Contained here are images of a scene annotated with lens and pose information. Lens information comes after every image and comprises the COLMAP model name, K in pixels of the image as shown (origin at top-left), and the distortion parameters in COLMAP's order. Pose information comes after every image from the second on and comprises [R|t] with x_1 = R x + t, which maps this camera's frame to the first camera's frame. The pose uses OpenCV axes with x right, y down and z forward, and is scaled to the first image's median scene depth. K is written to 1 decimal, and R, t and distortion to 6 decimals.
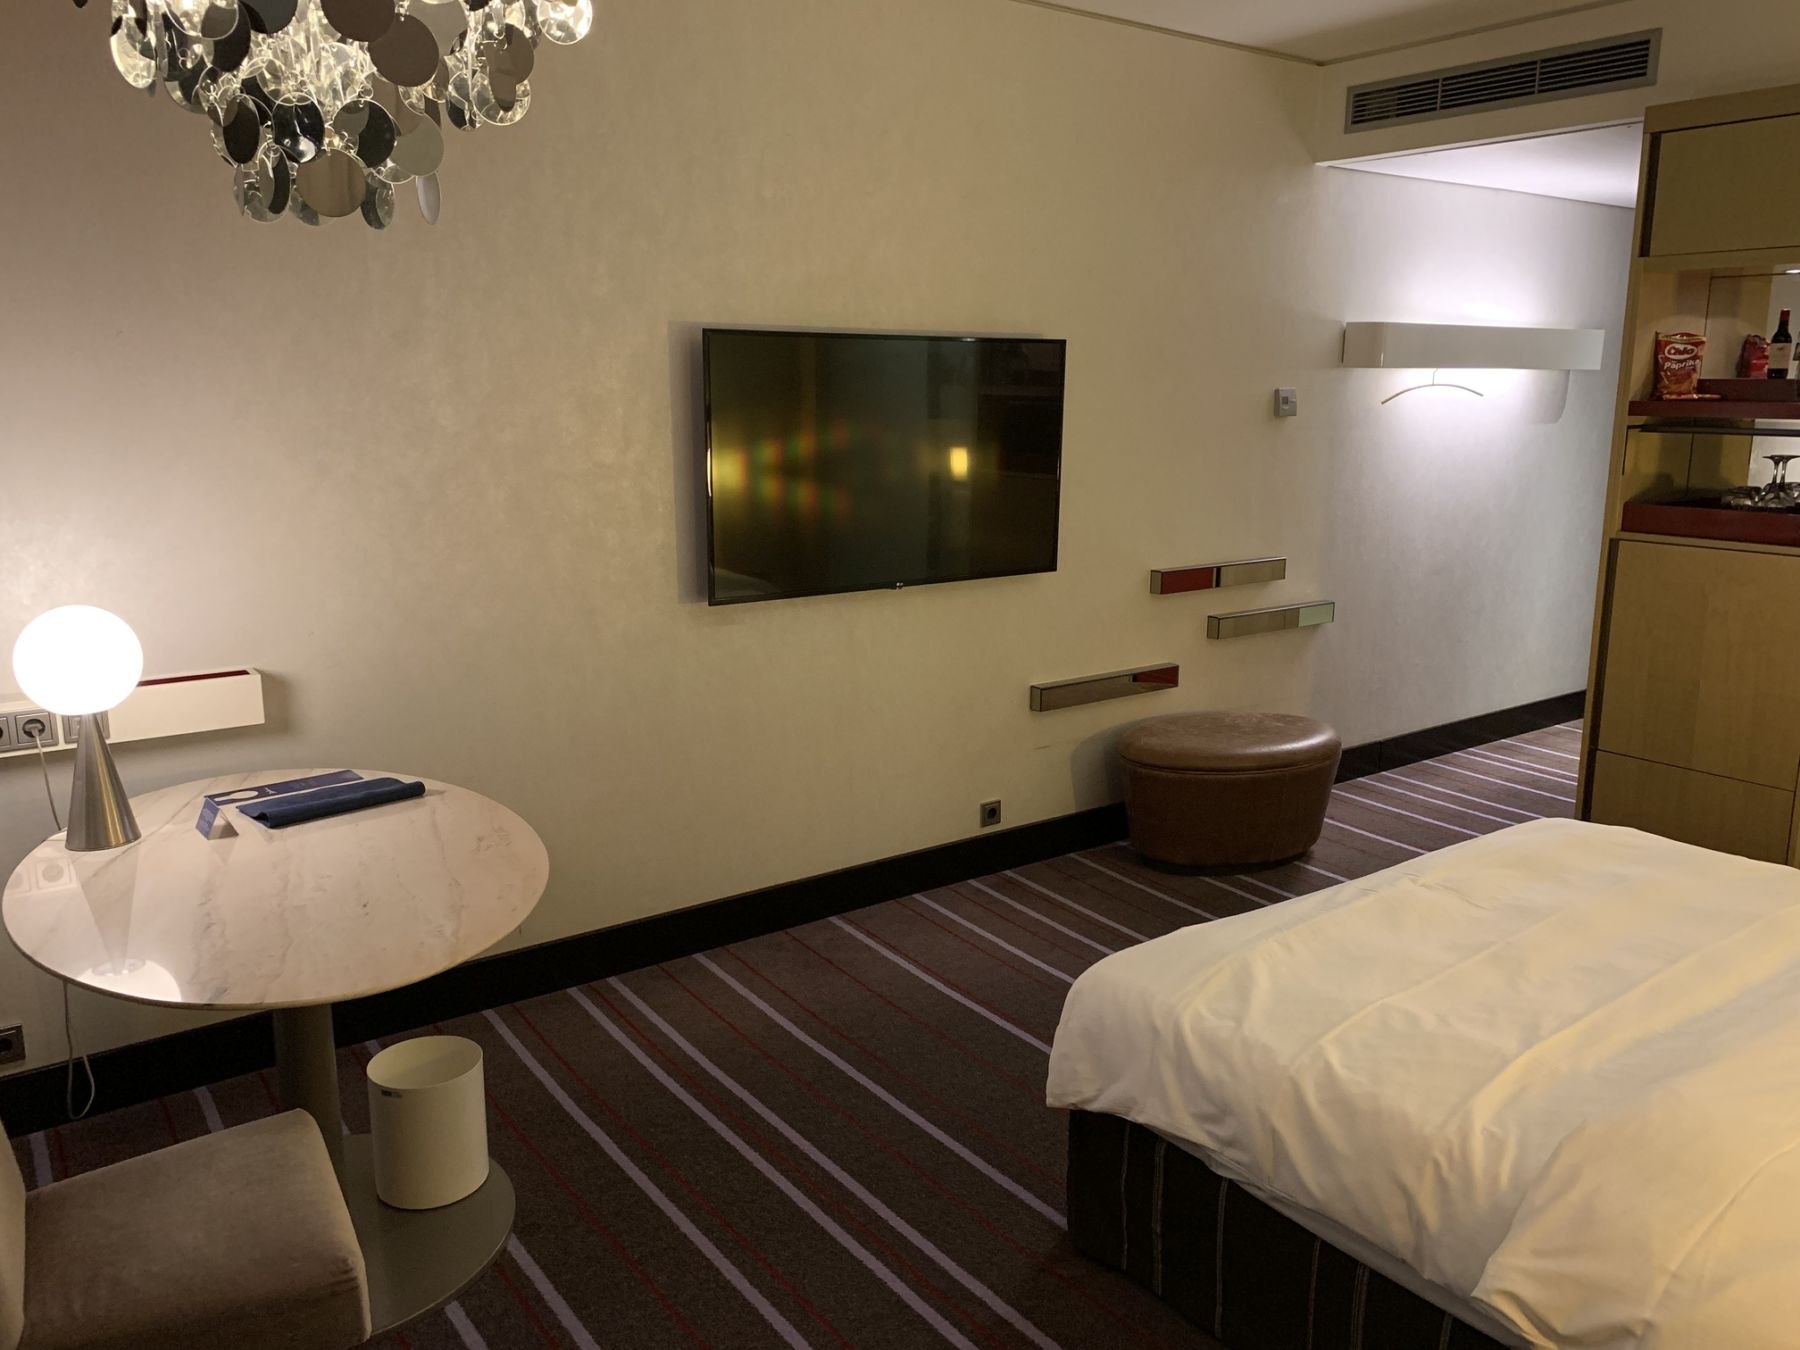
lens RADIAL K [[1351.0, 0, 902.6], [0, 1351.0, 665.1], [0, 0, 1]] dist [-0.004671, -0.007128]
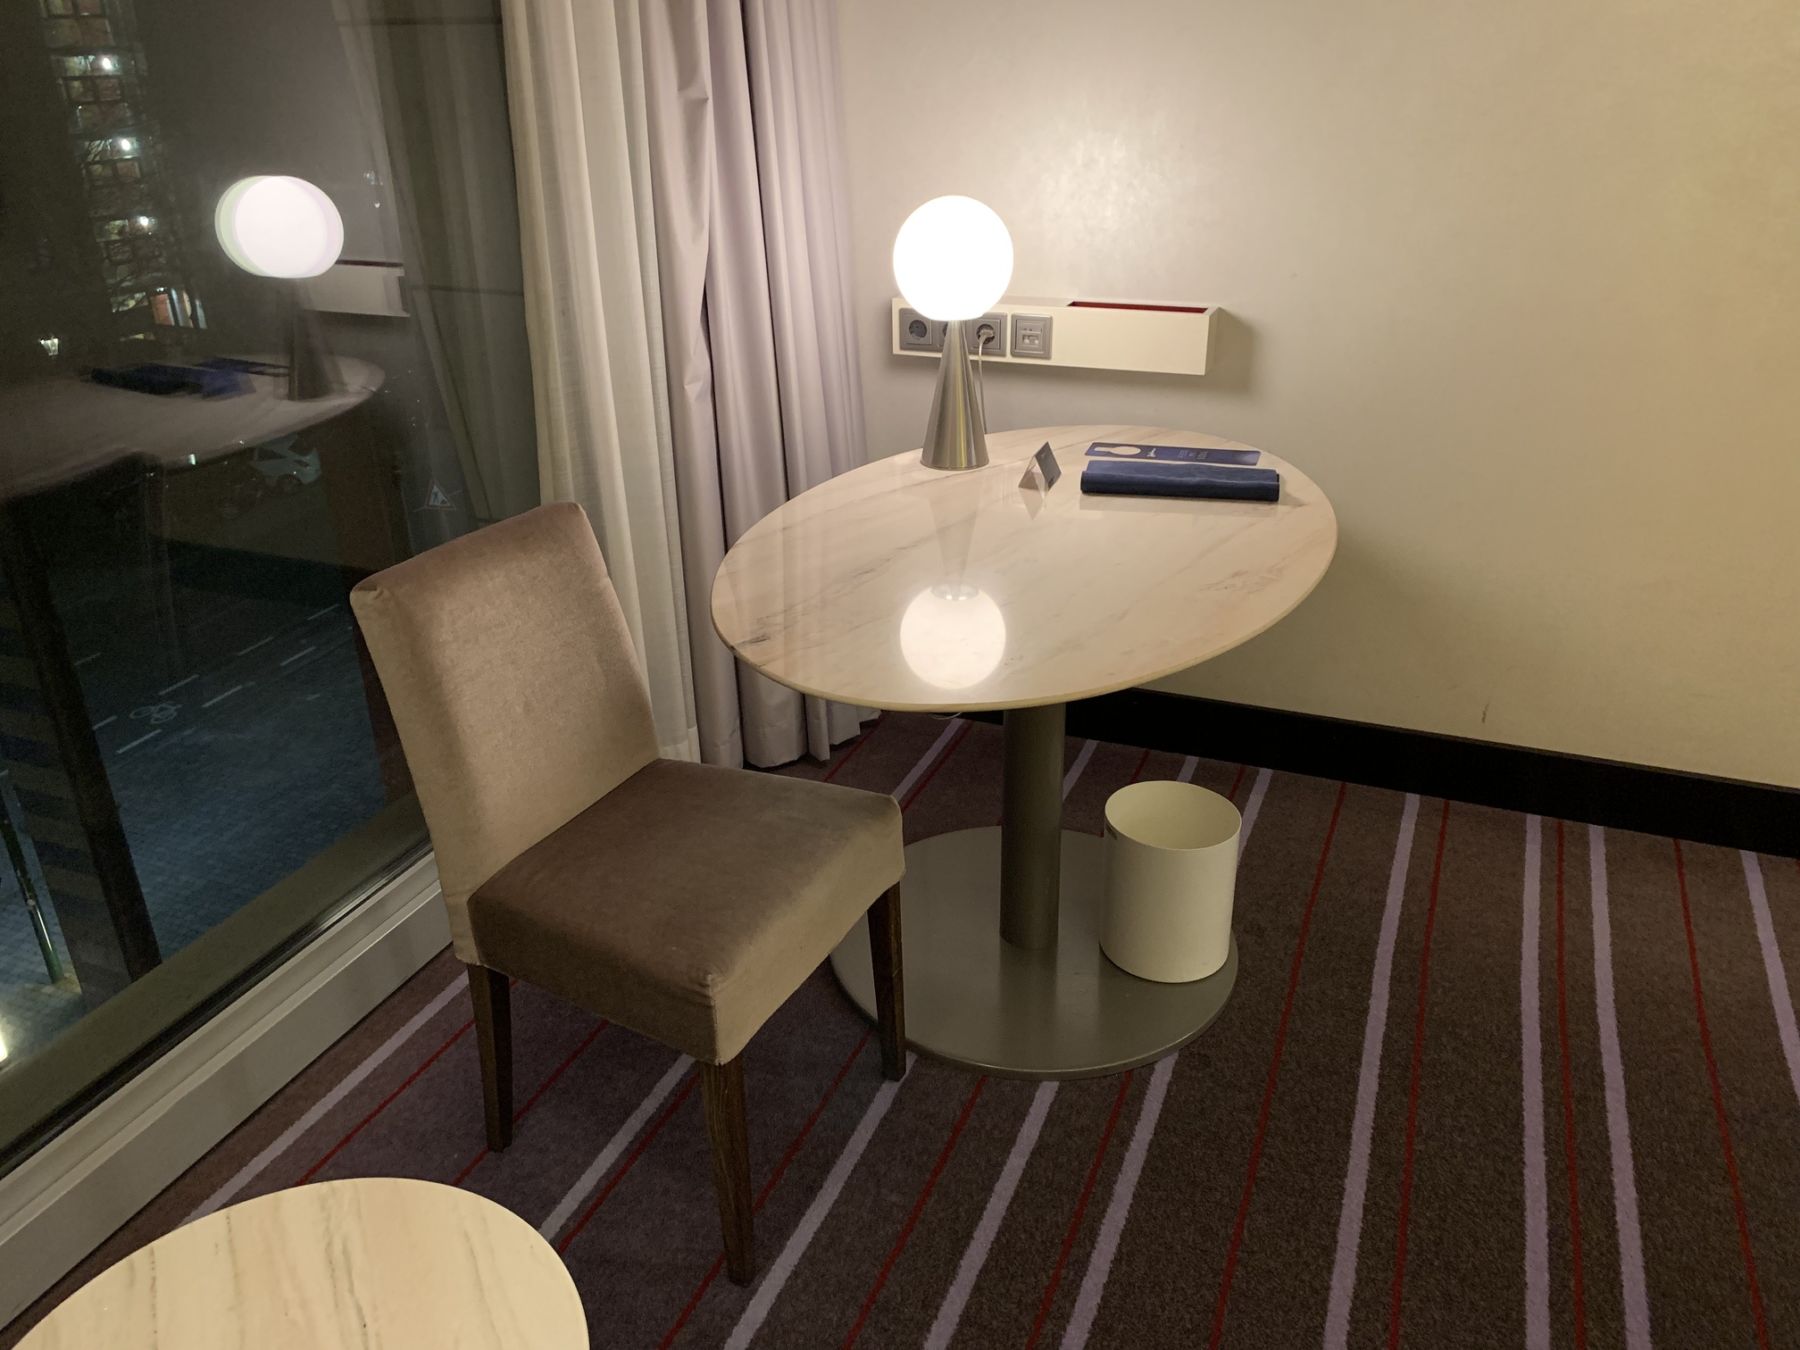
lens RADIAL K [[1373.7, 0, 901.6], [0, 1373.7, 665.7], [0, 0, 1]] dist [0.029861, -0.025070]
pose [[0.529532, 0.343128, -0.775796, 0.175764], [-0.154222, 0.938241, 0.309709, -0.026694], [0.834153, -0.044356, 0.549746, 0.392452]]
